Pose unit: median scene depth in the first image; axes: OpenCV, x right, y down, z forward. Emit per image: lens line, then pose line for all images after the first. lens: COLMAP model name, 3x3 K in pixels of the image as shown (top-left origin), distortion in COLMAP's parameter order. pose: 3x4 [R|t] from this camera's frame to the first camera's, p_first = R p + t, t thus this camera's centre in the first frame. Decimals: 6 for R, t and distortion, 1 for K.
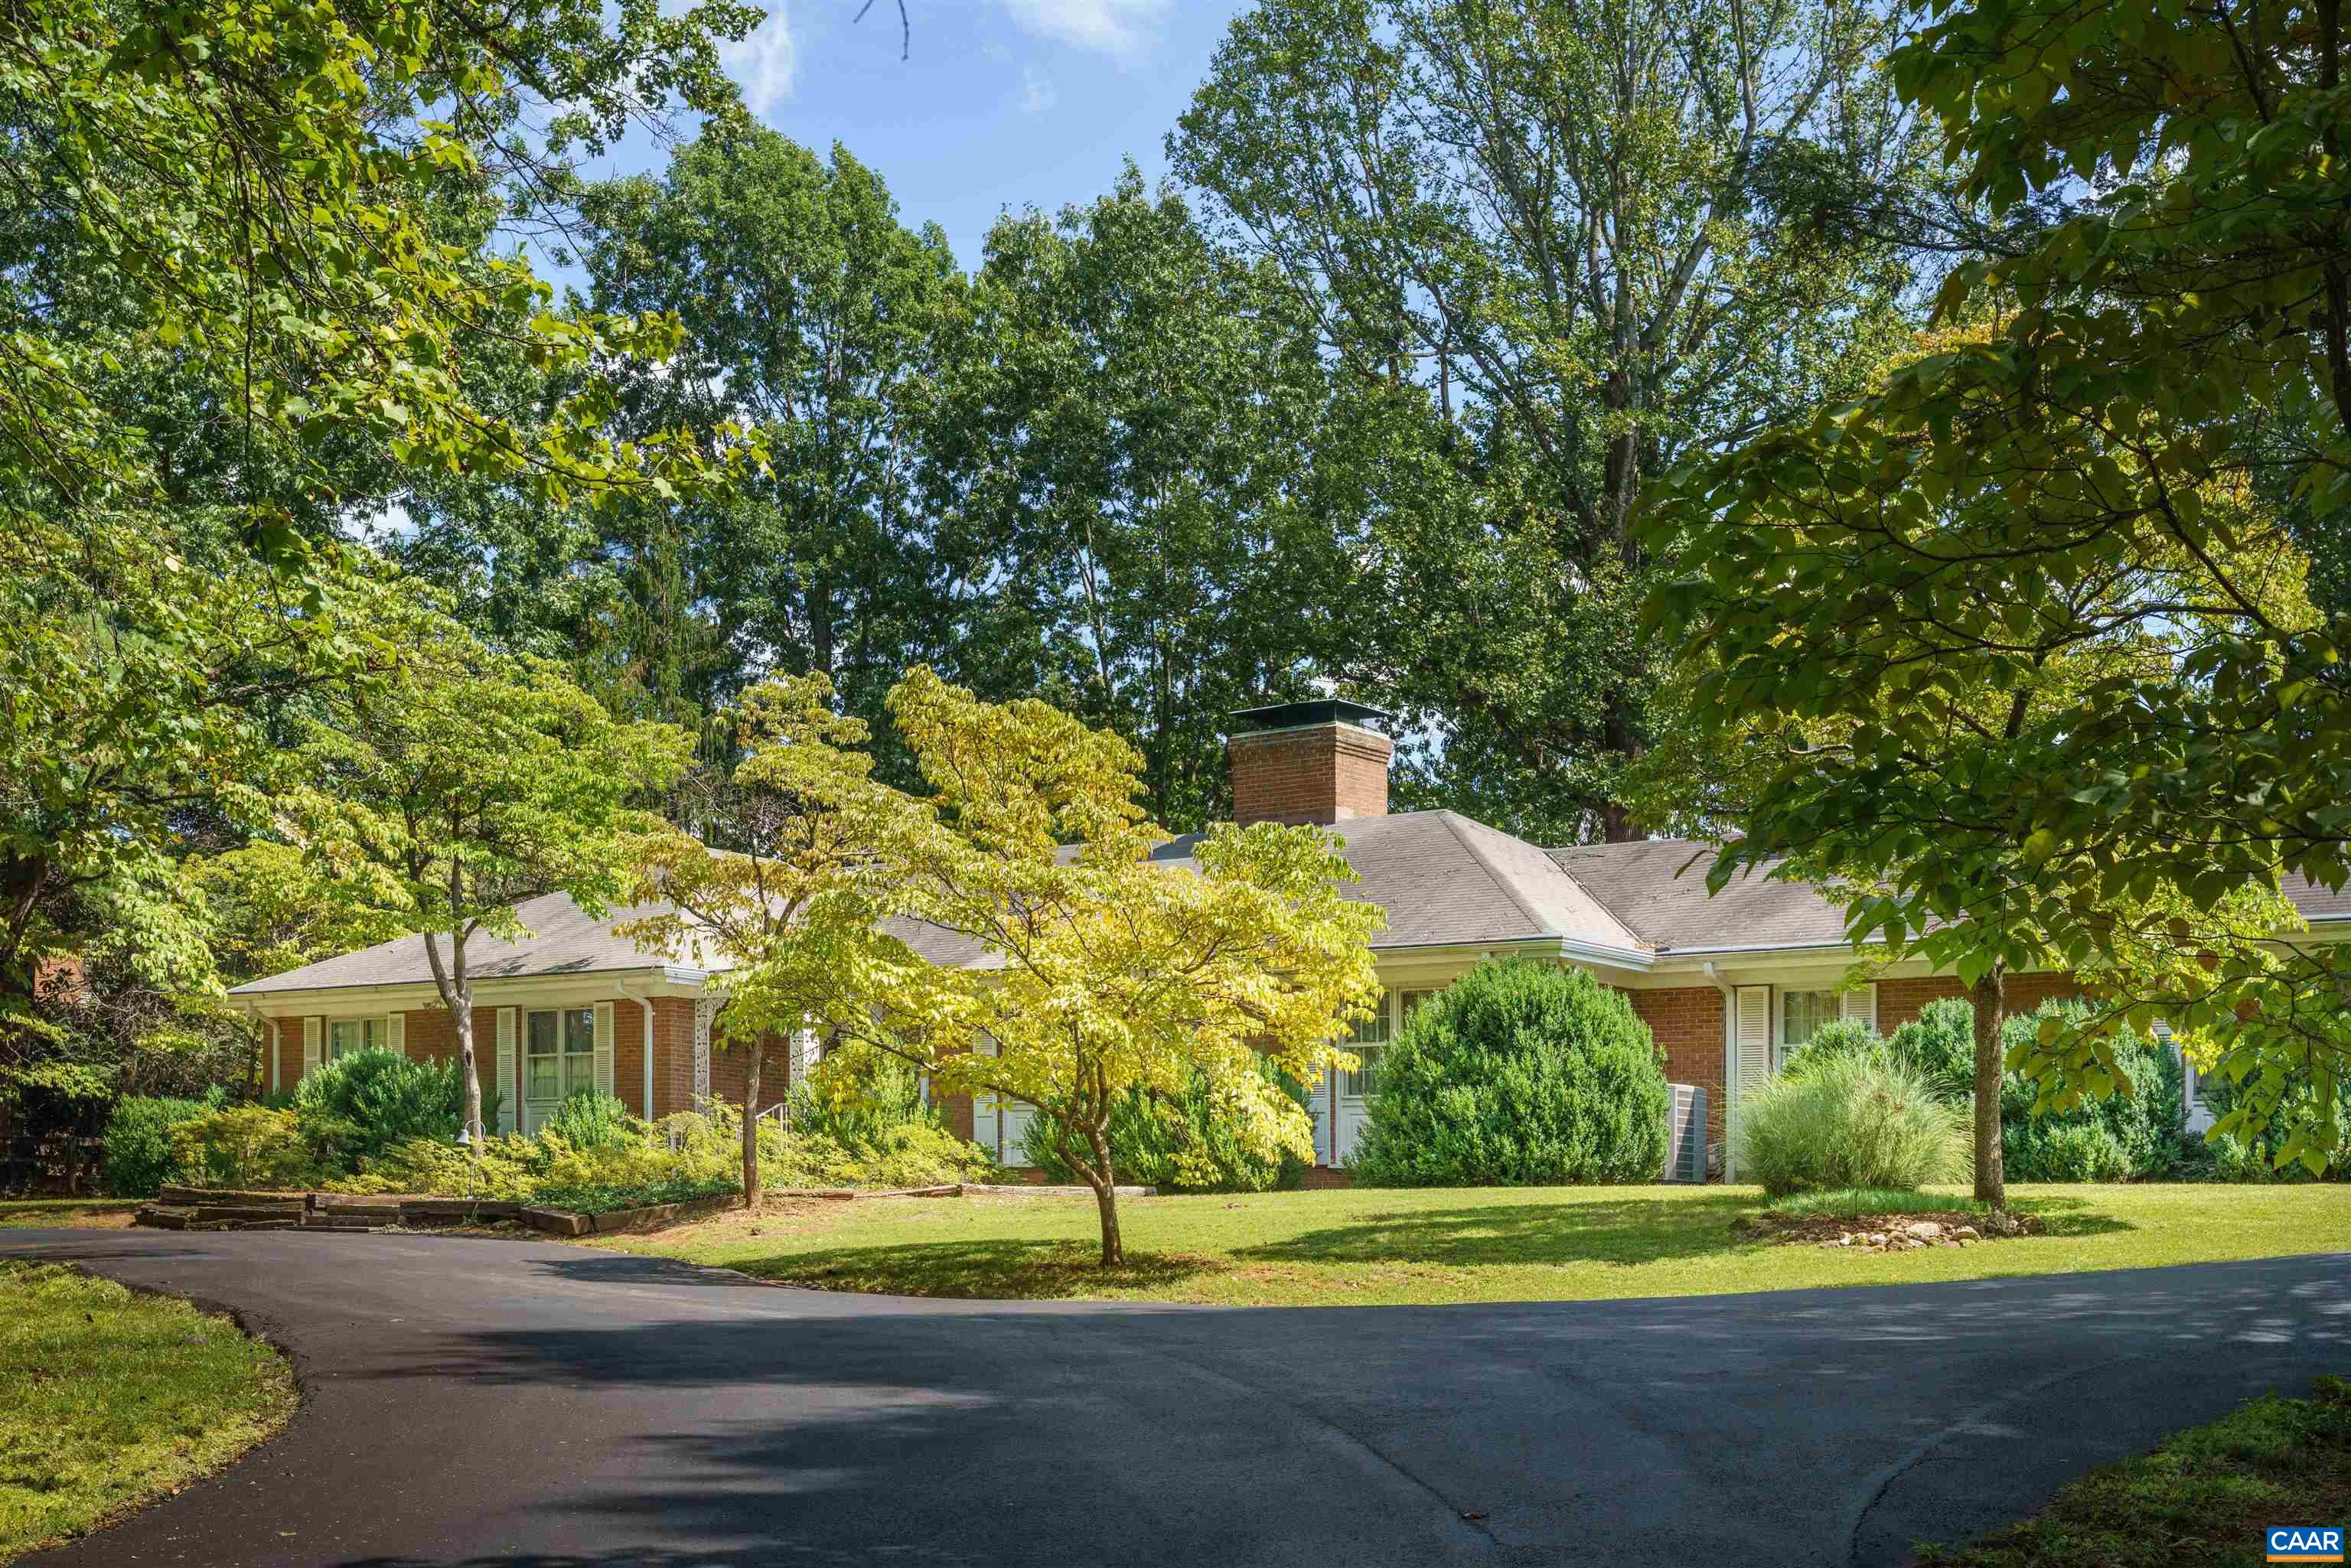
lens RADIAL K [[2556.4, 0, 1093.9], [0, 2556.4, 855.3], [0, 0, 1]] dist [-0.014019, -0.030206]
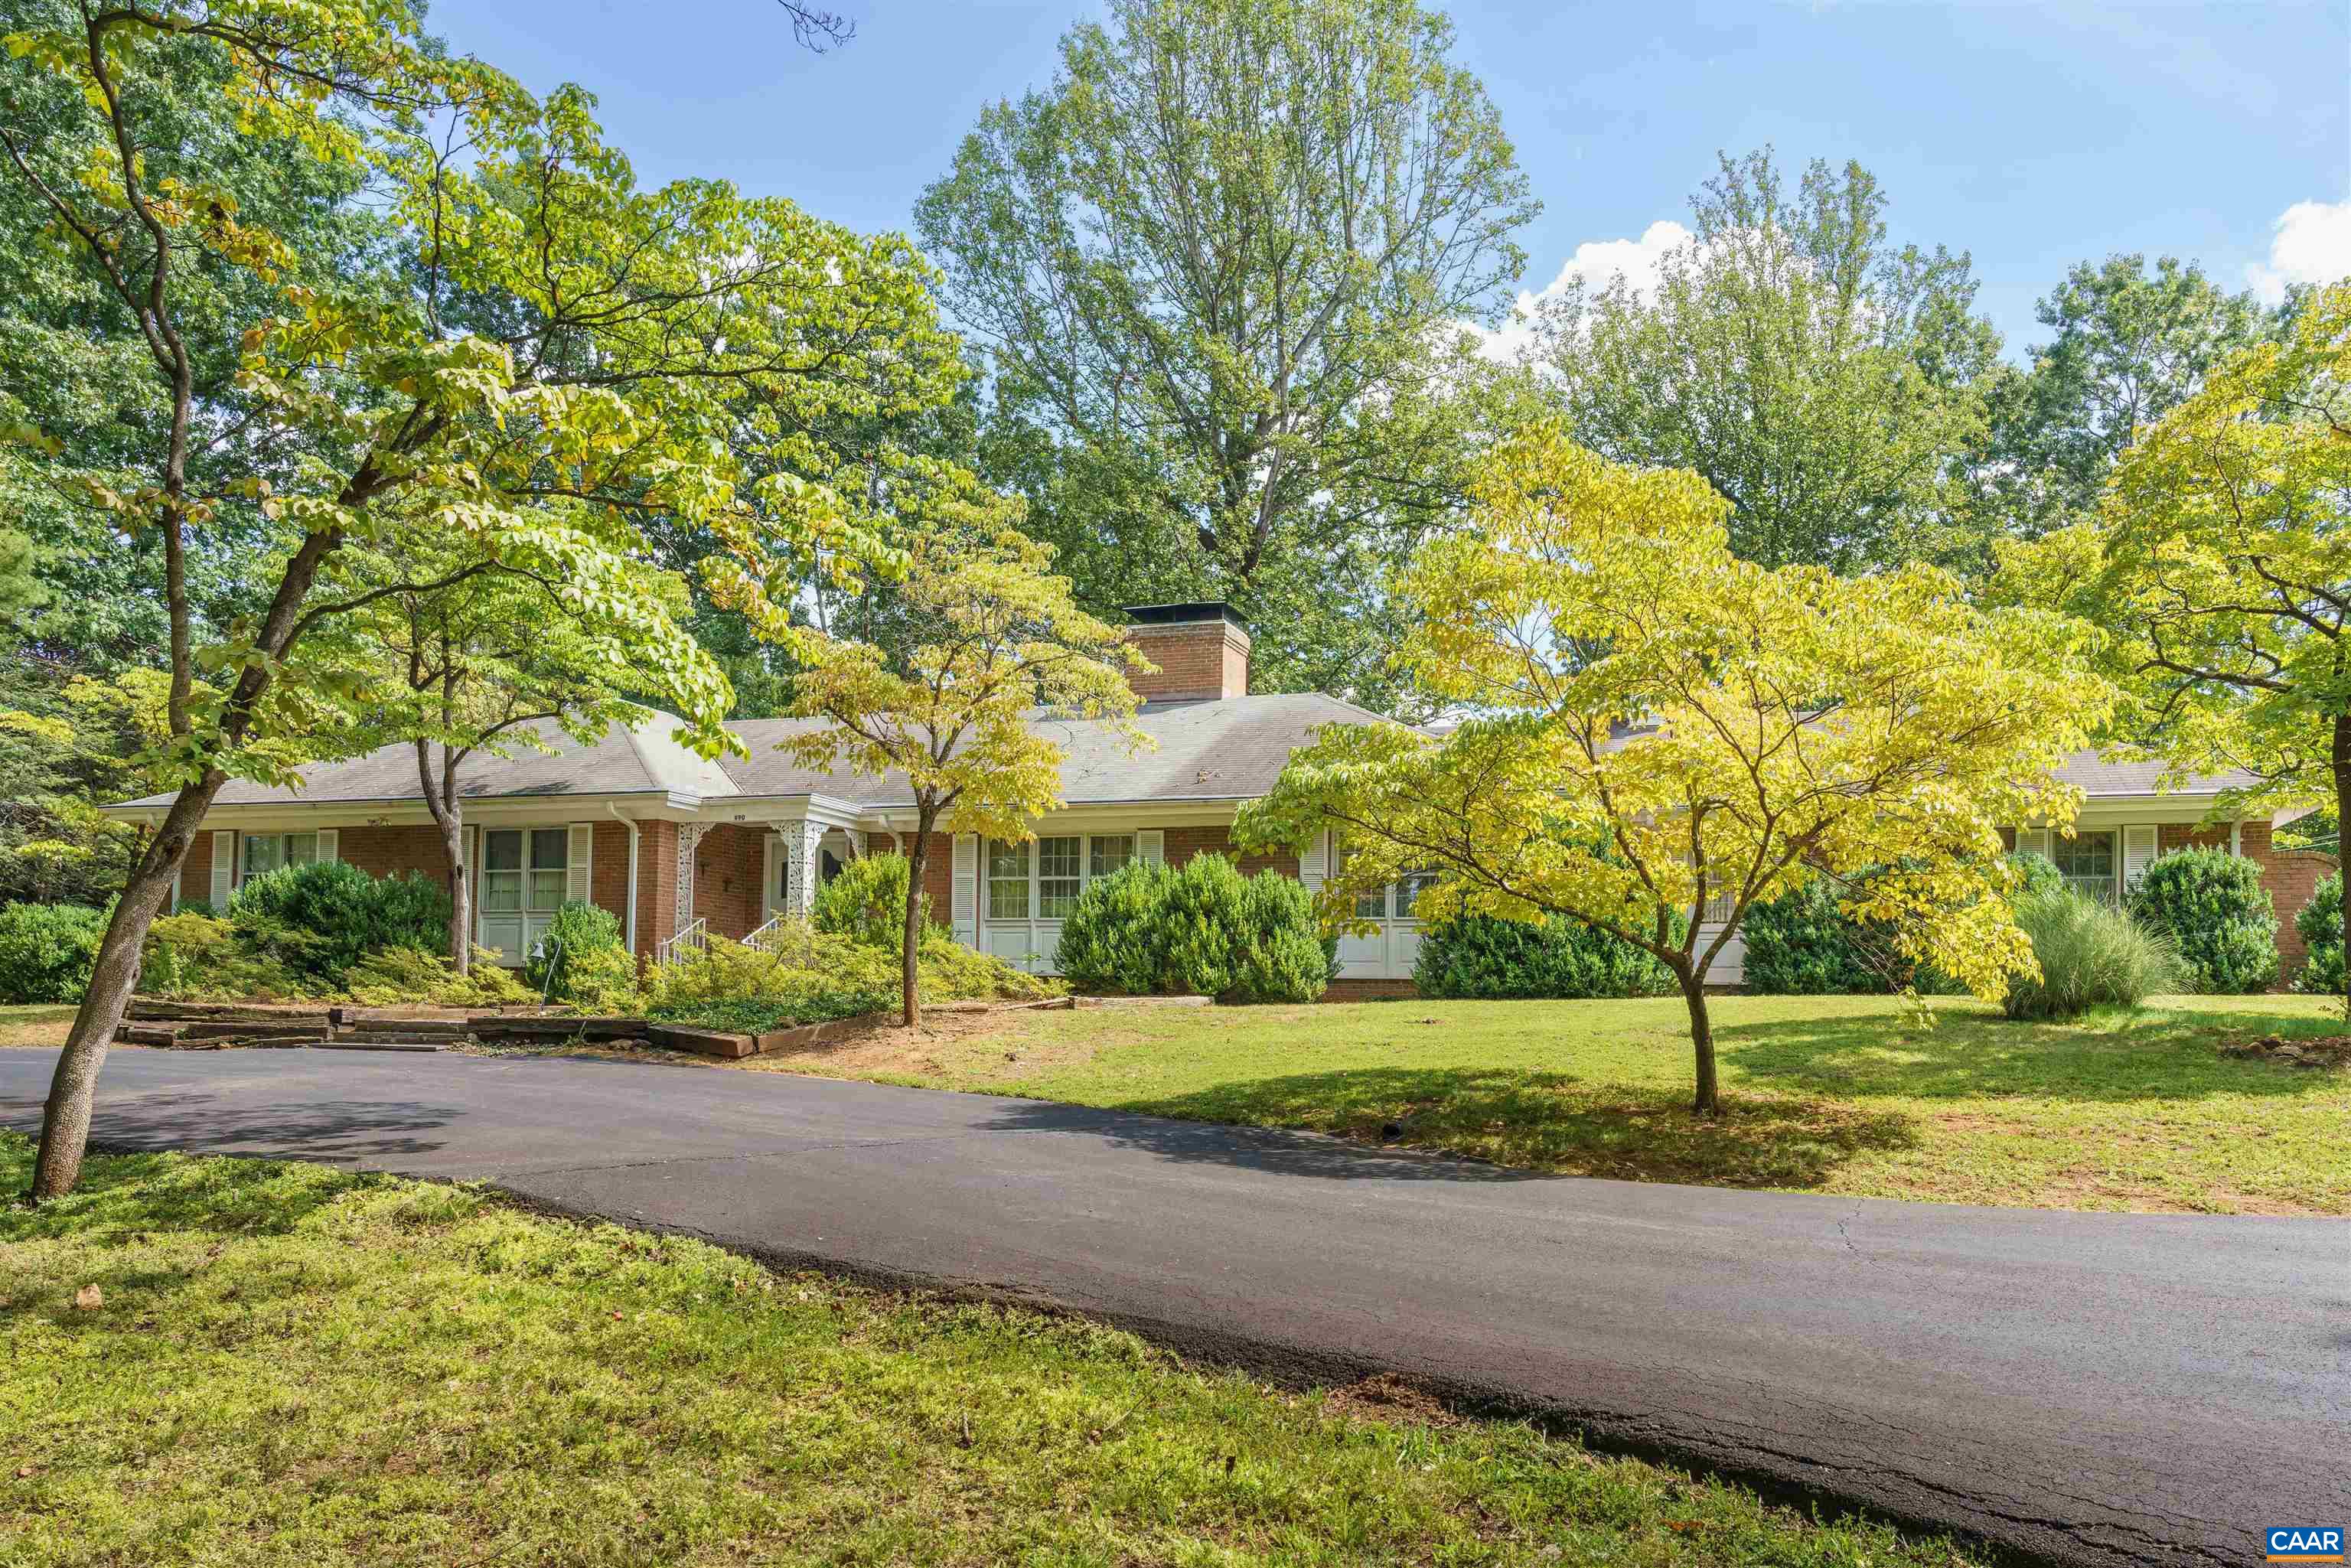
lens RADIAL K [[1503.9, 0, 1175.5], [0, 1503.9, 784.0], [0, 0, 1]] dist [-0.024879, -0.001039]
pose [[0.925592, 0.042235, 0.376159, -0.236960], [-0.045817, 0.998950, 0.000577, 0.034537], [-0.375739, -0.017769, 0.926555, 0.374977]]
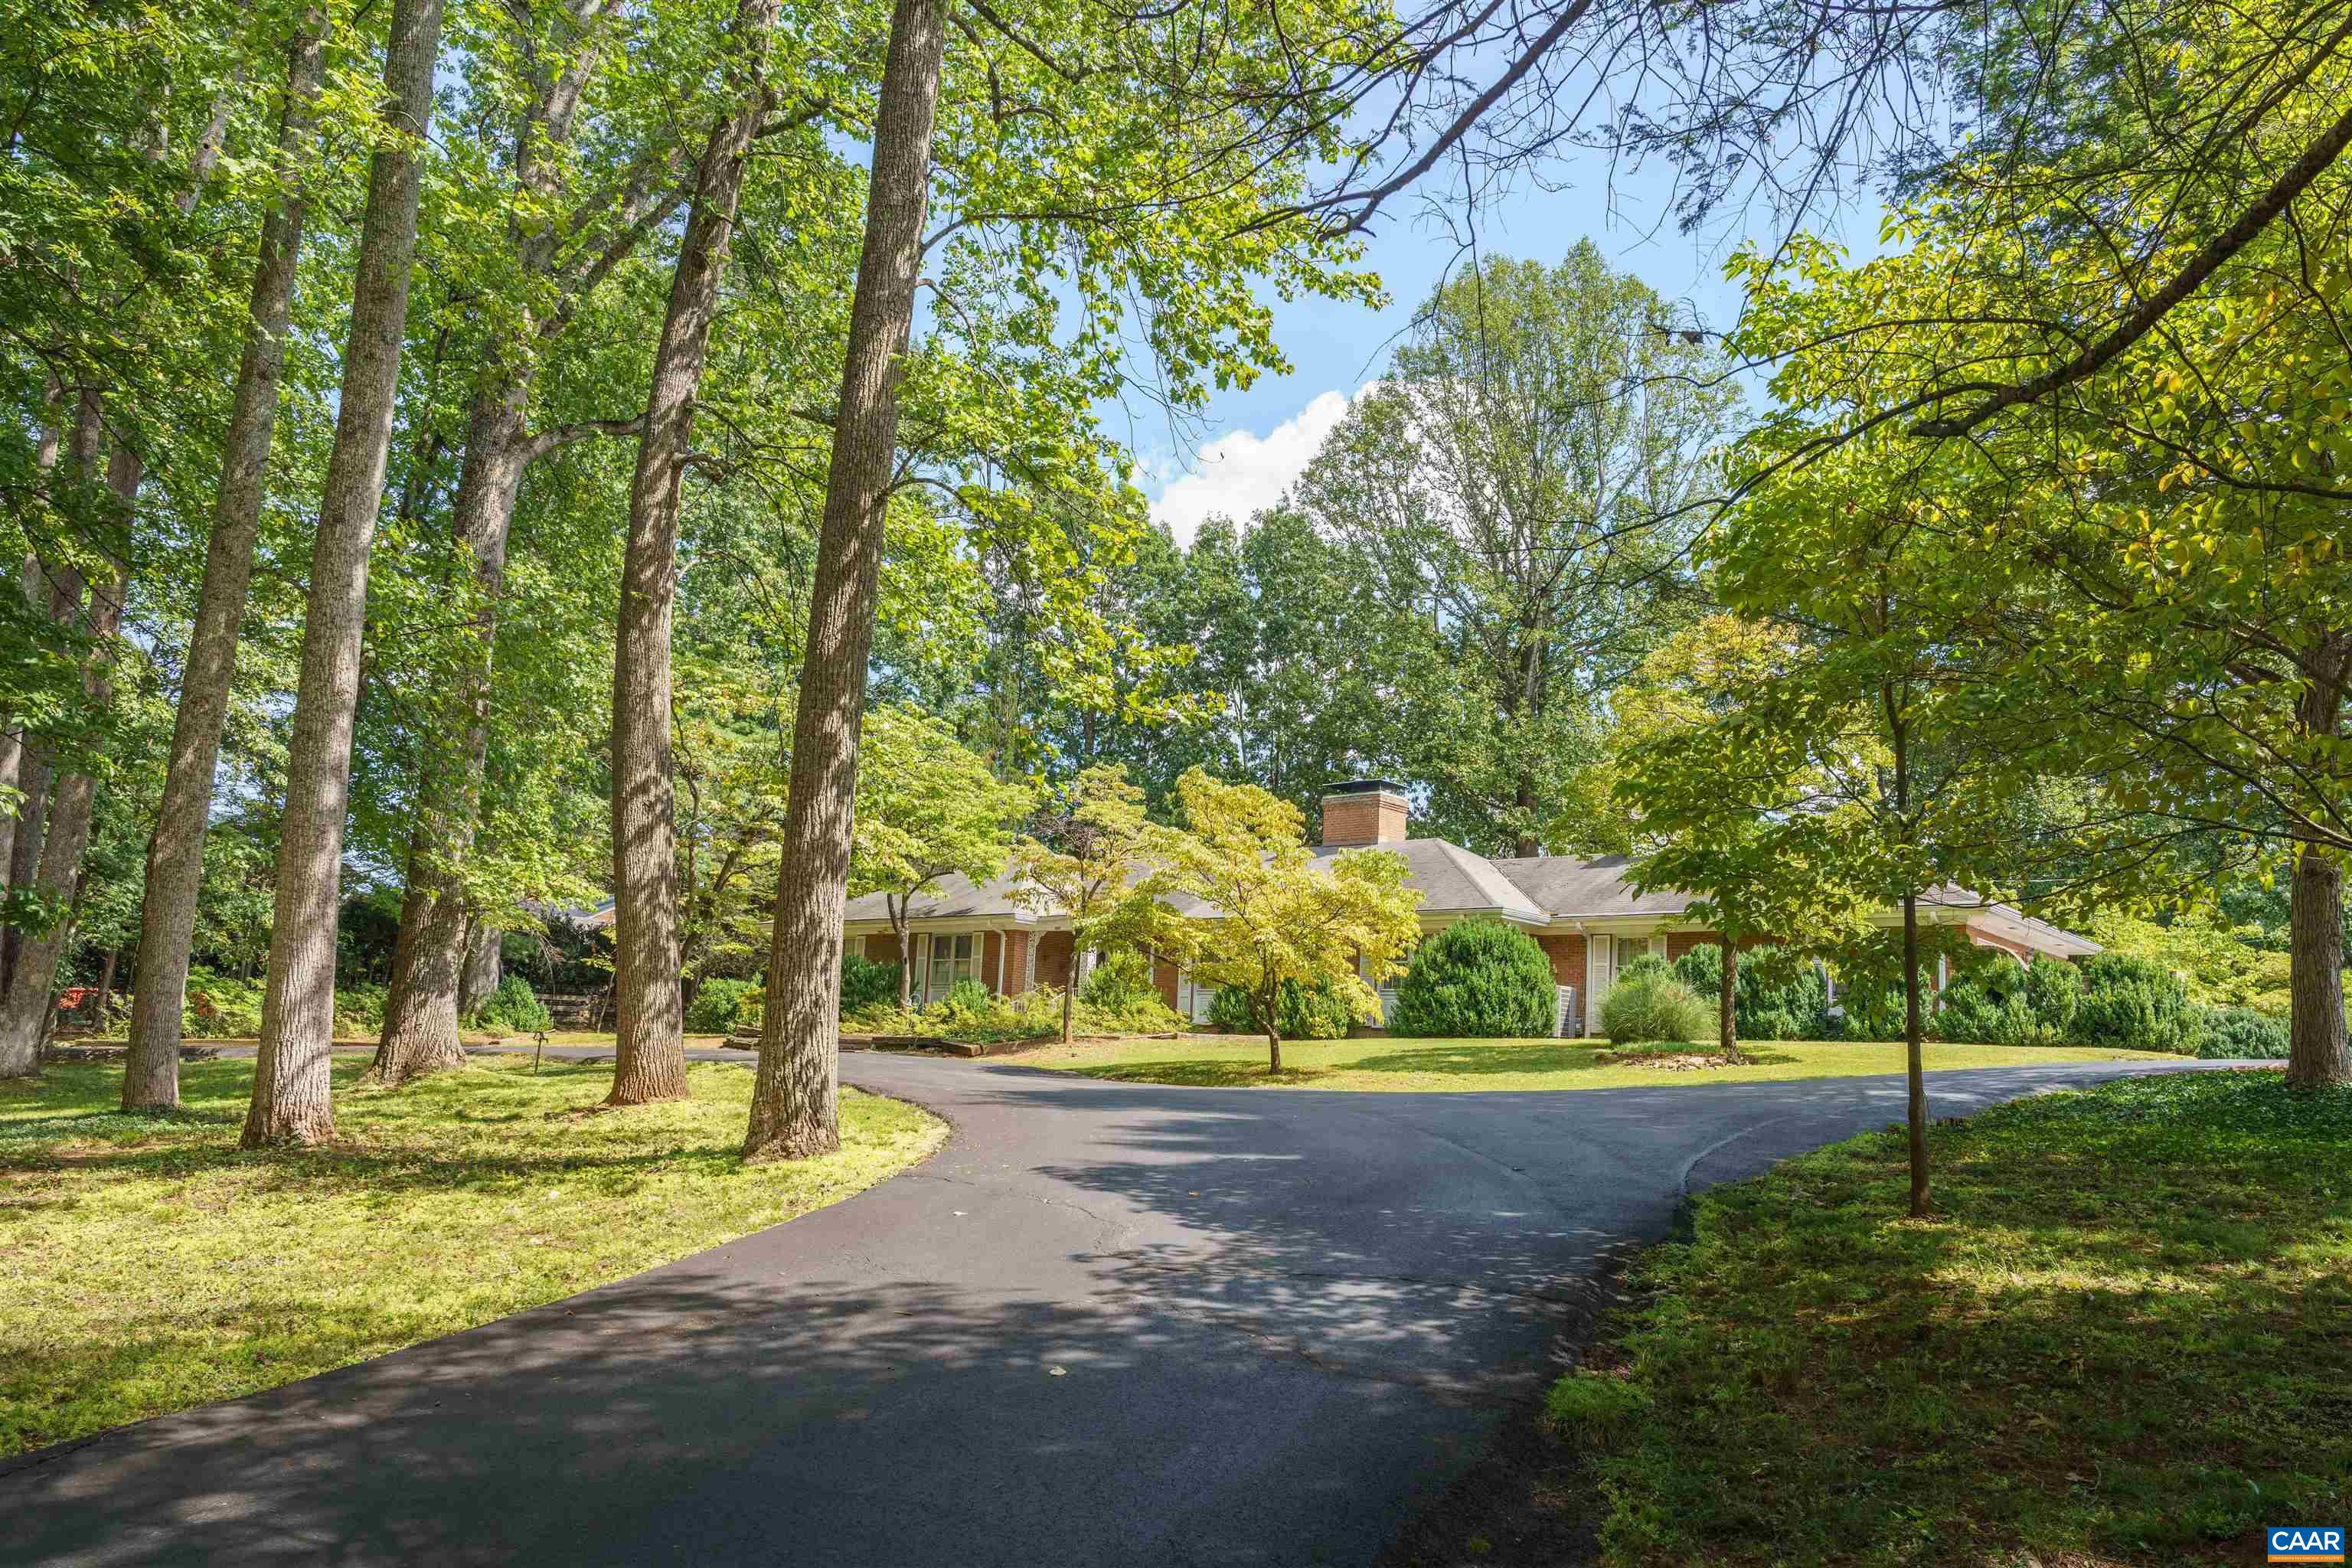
lens RADIAL K [[1504.5, 0, 1176.0], [0, 1504.5, 784.0], [0, 0, 1]] dist [-0.024879, -0.001039]
pose [[0.999825, 0.017542, -0.006457, -0.050495], [-0.017803, 0.998923, -0.042841, -0.006938], [0.005699, 0.042948, 0.999061, -0.117853]]
